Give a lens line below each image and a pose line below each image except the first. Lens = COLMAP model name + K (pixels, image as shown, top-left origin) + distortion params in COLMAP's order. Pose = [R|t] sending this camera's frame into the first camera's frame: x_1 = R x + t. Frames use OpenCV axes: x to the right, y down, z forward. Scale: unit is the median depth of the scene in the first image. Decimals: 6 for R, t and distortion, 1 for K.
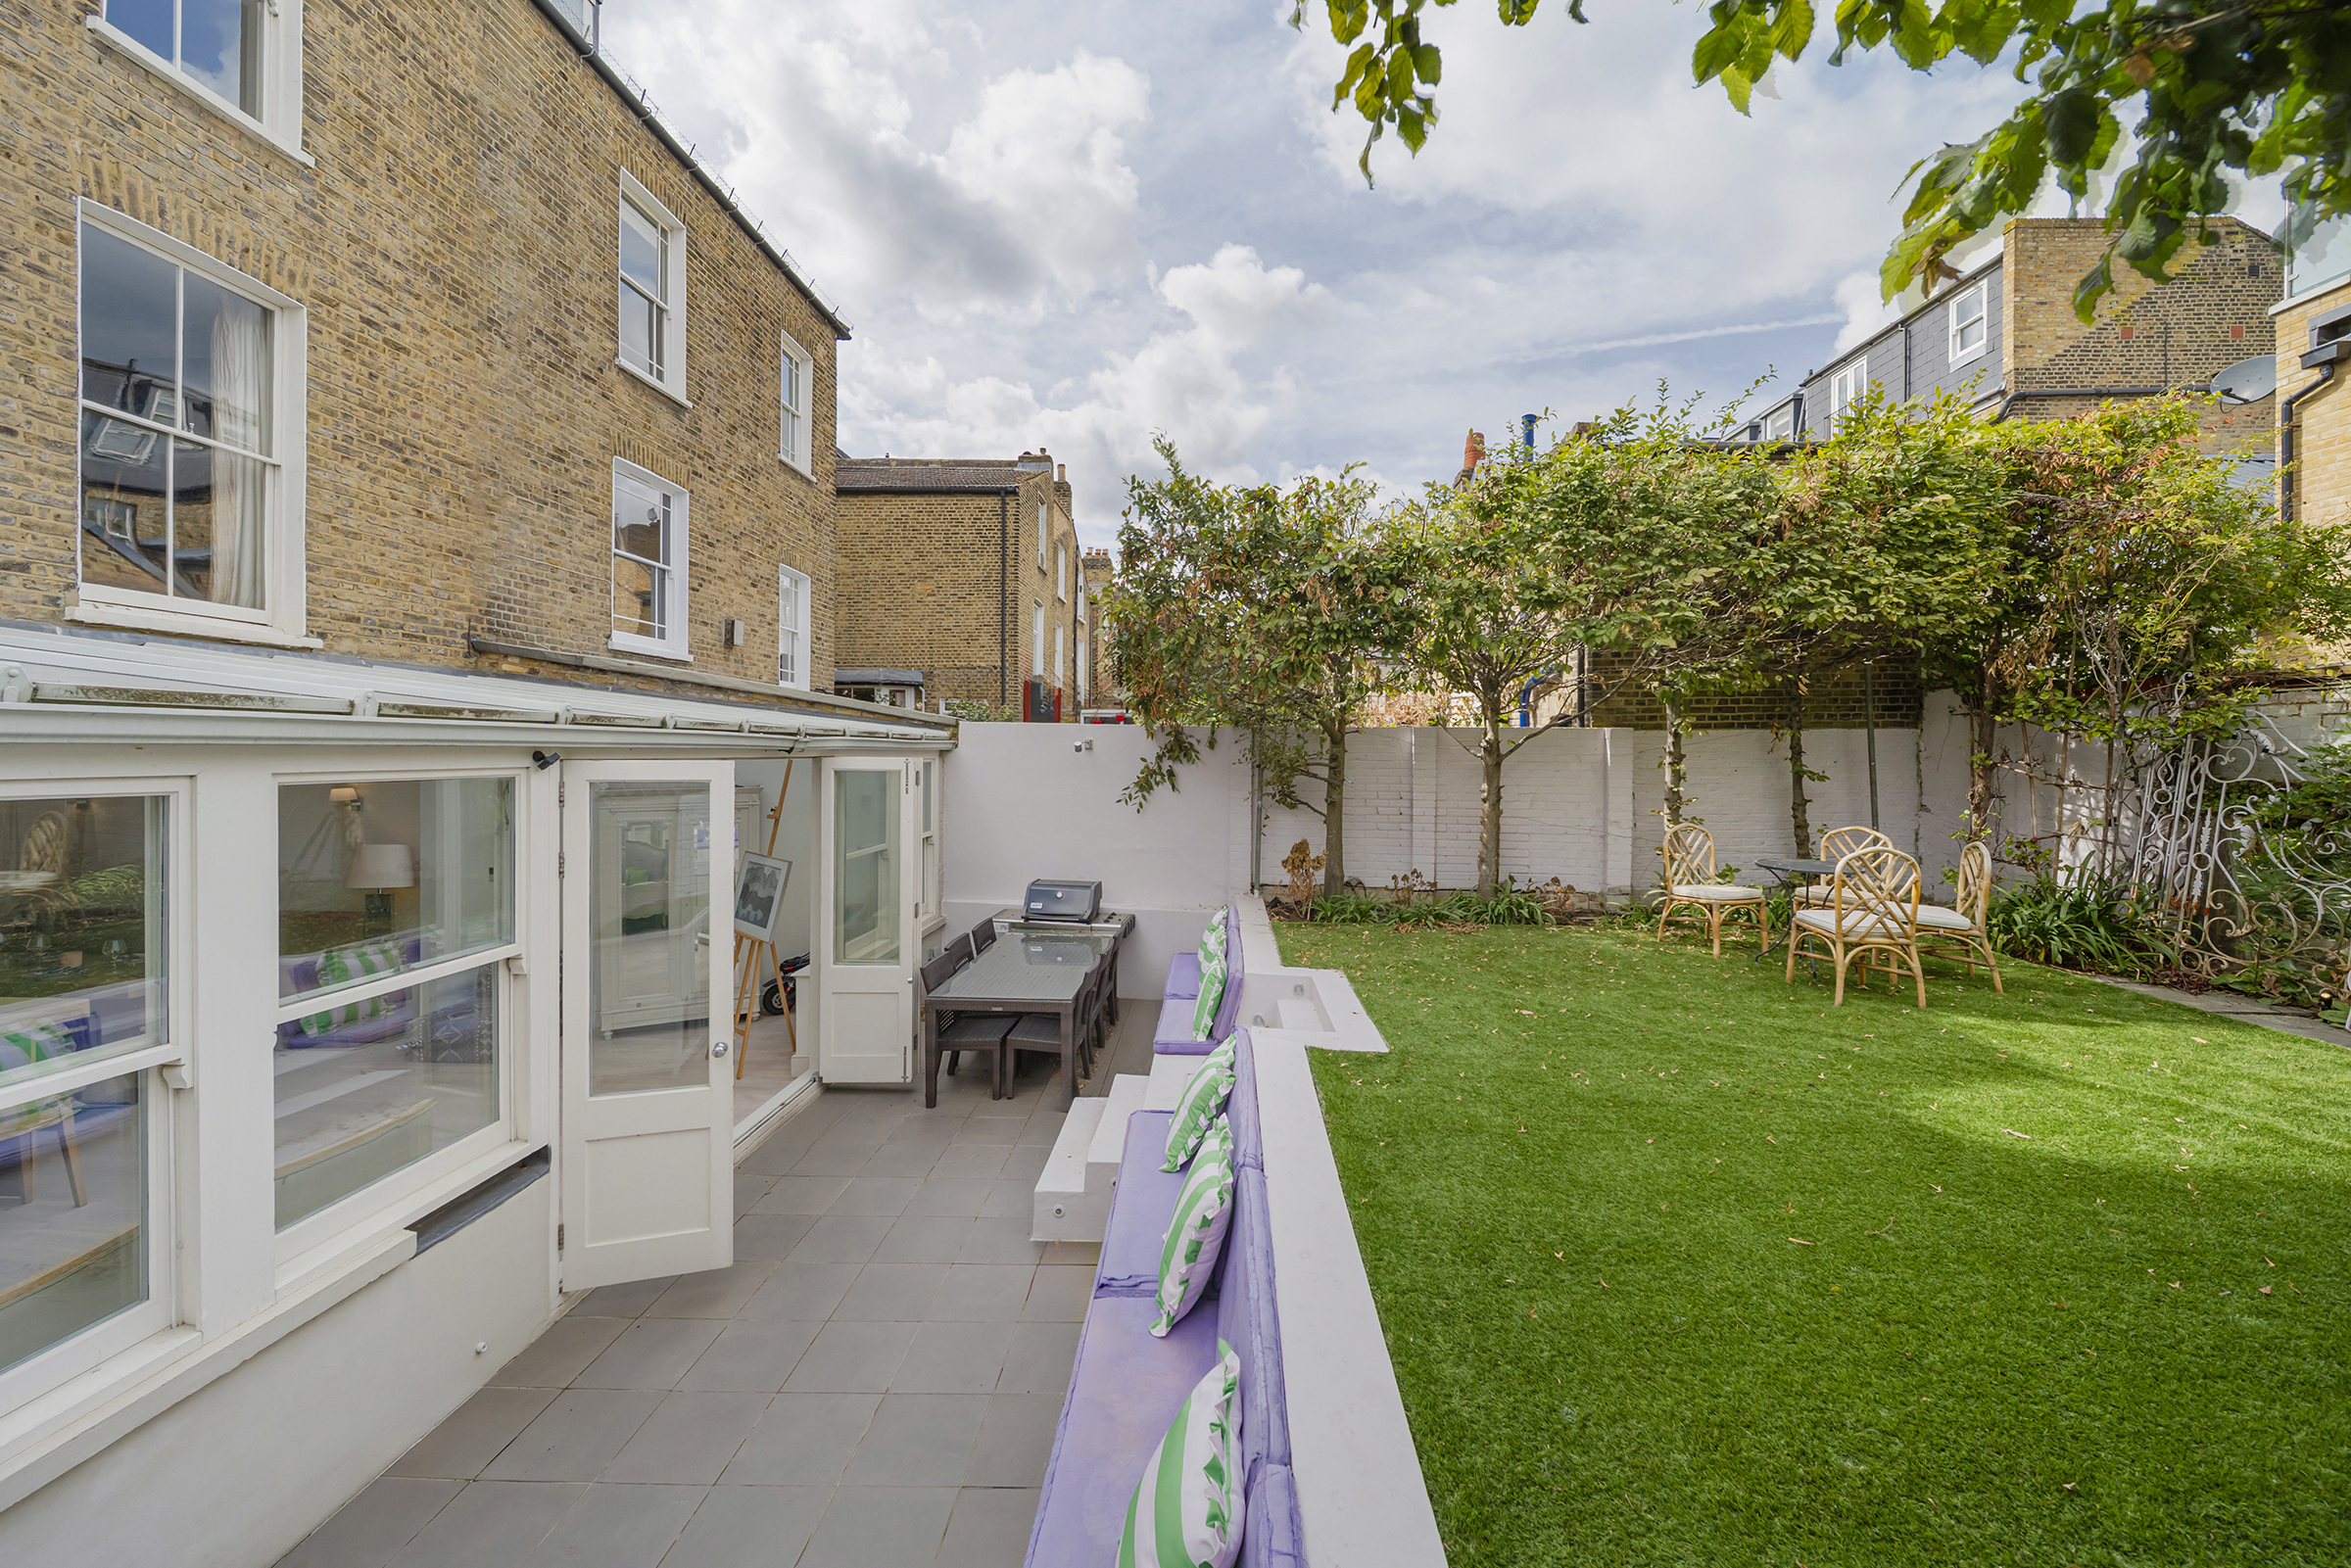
lens RADIAL K [[851.2, 0, 1203.6], [0, 851.2, 753.3], [0, 0, 1]] dist [-0.006882, -0.000300]
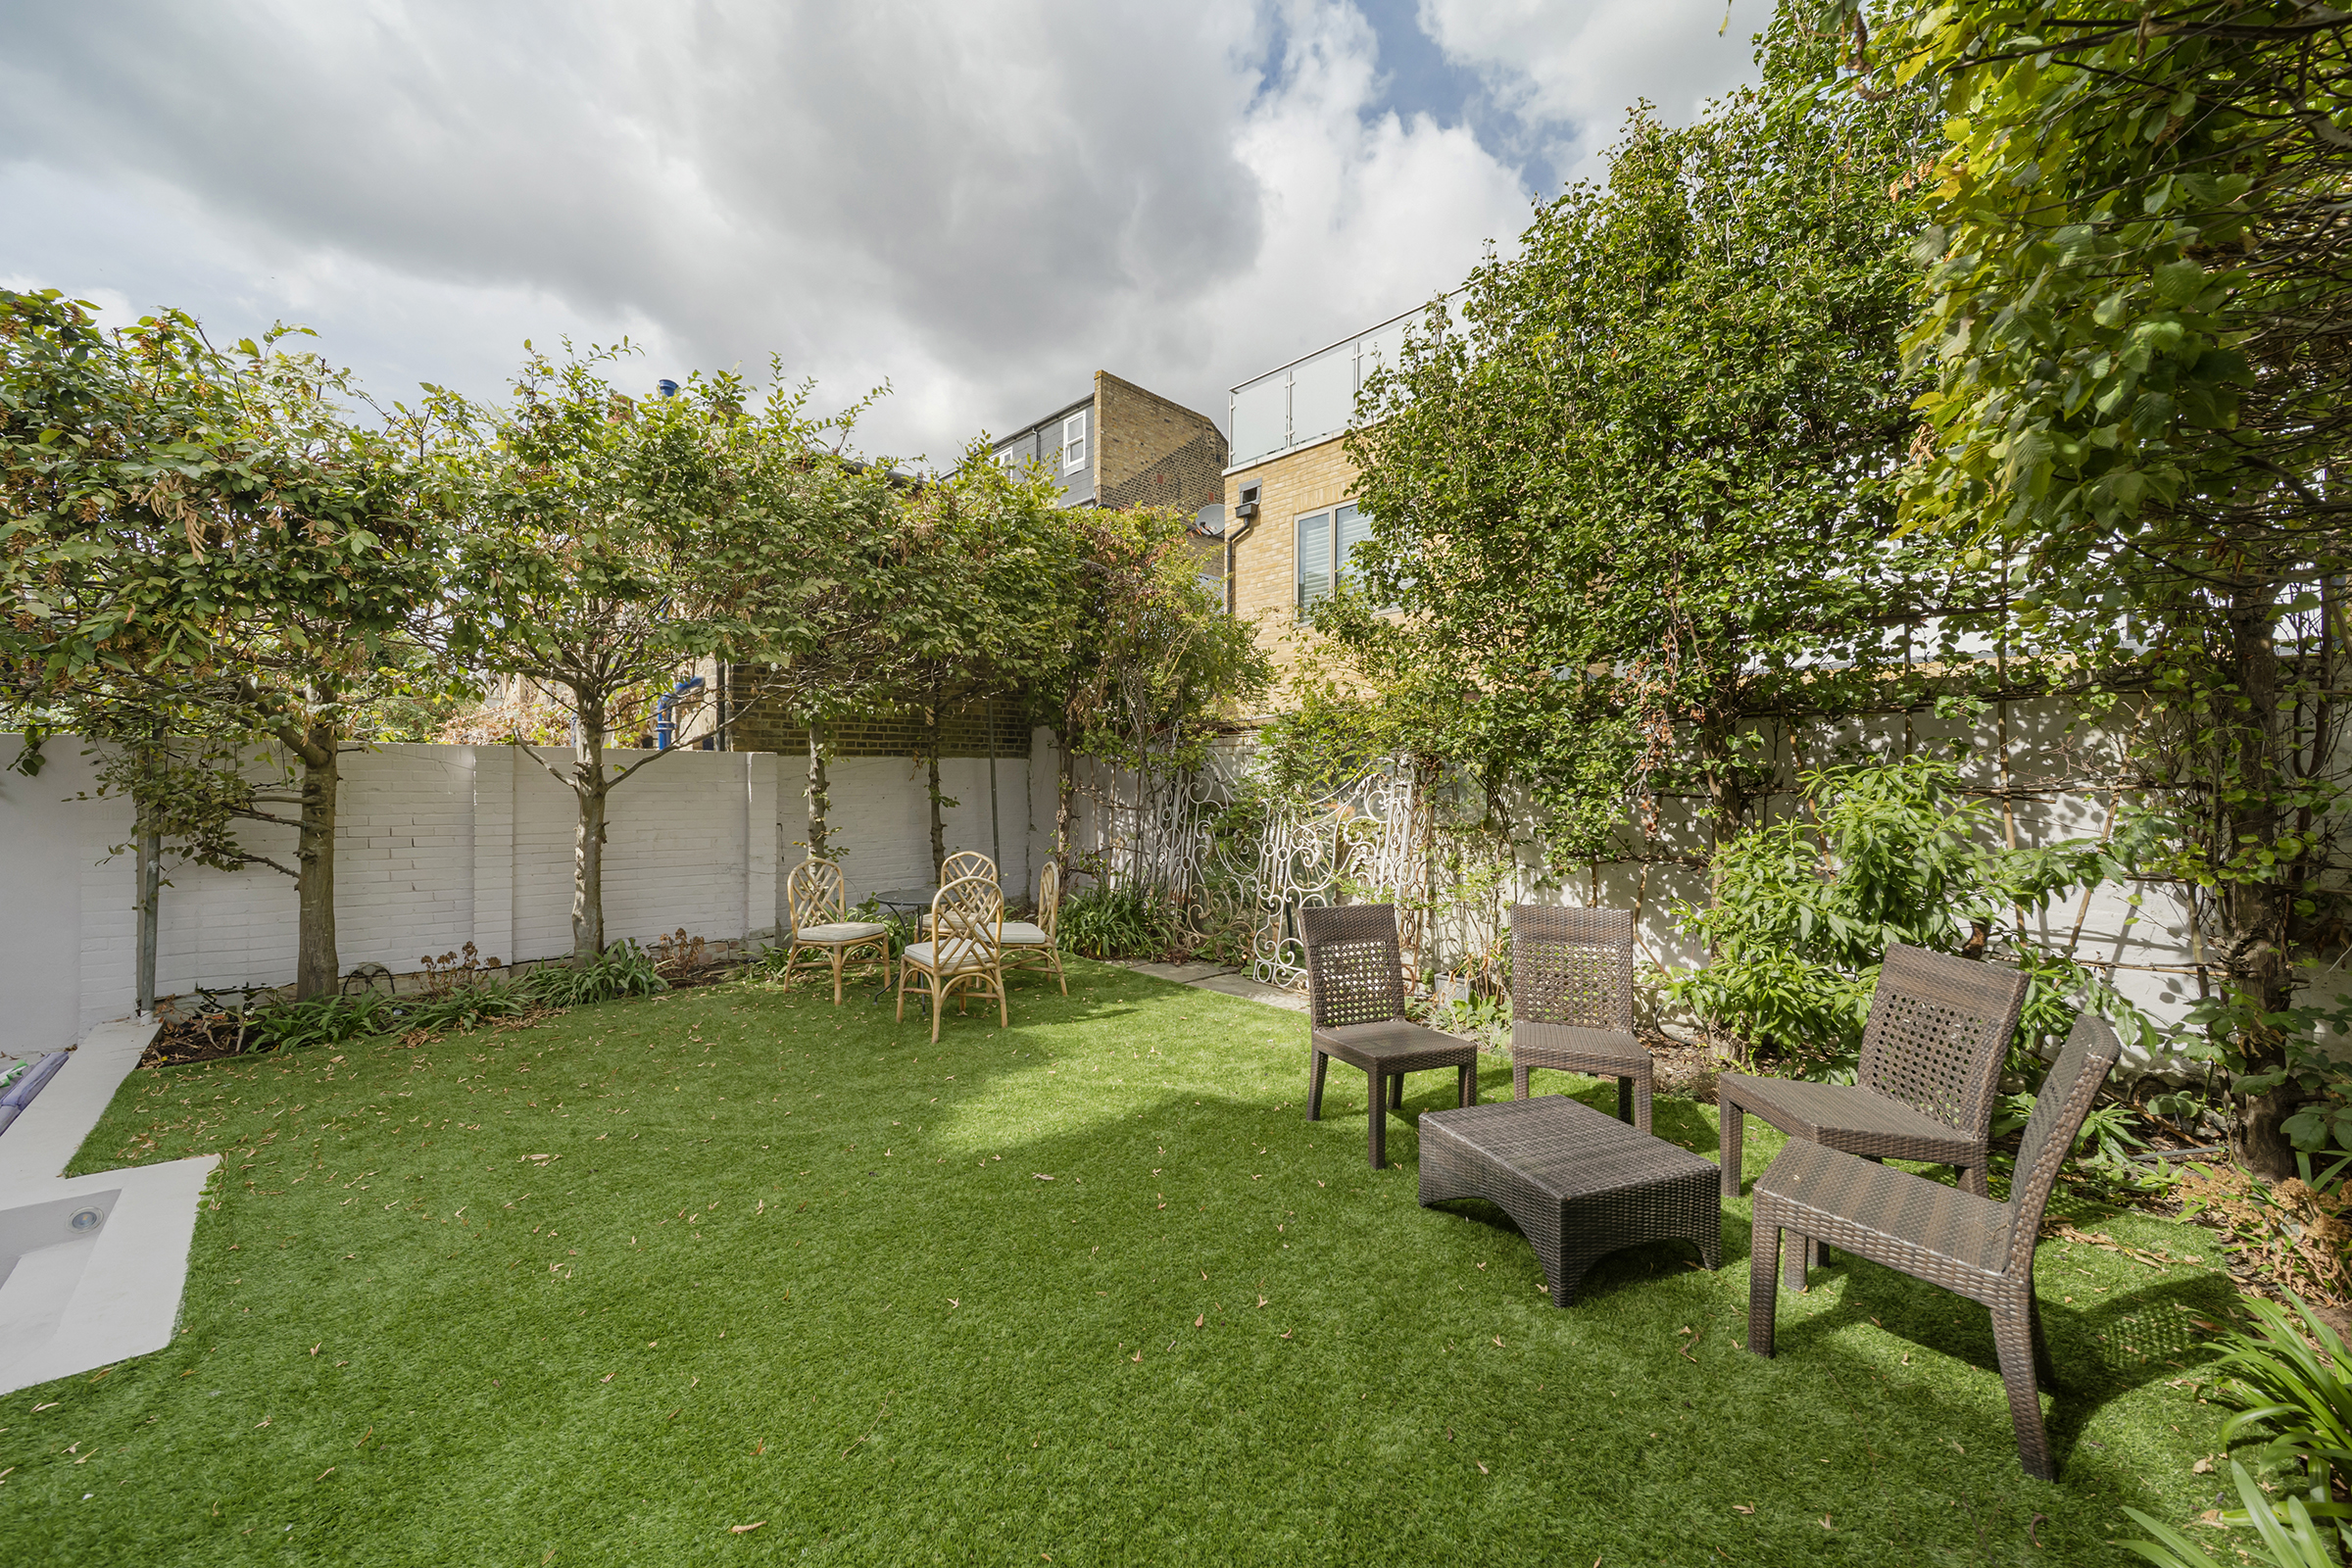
lens RADIAL K [[846.7, 0, 1145.6], [0, 846.7, 767.6], [0, 0, 1]] dist [-0.001607, -0.000360]
pose [[0.691525, 0.008904, 0.722297, 0.173784], [-0.000967, 0.999935, -0.011401, -0.006425], [-0.722352, 0.007186, 0.691489, 0.122460]]
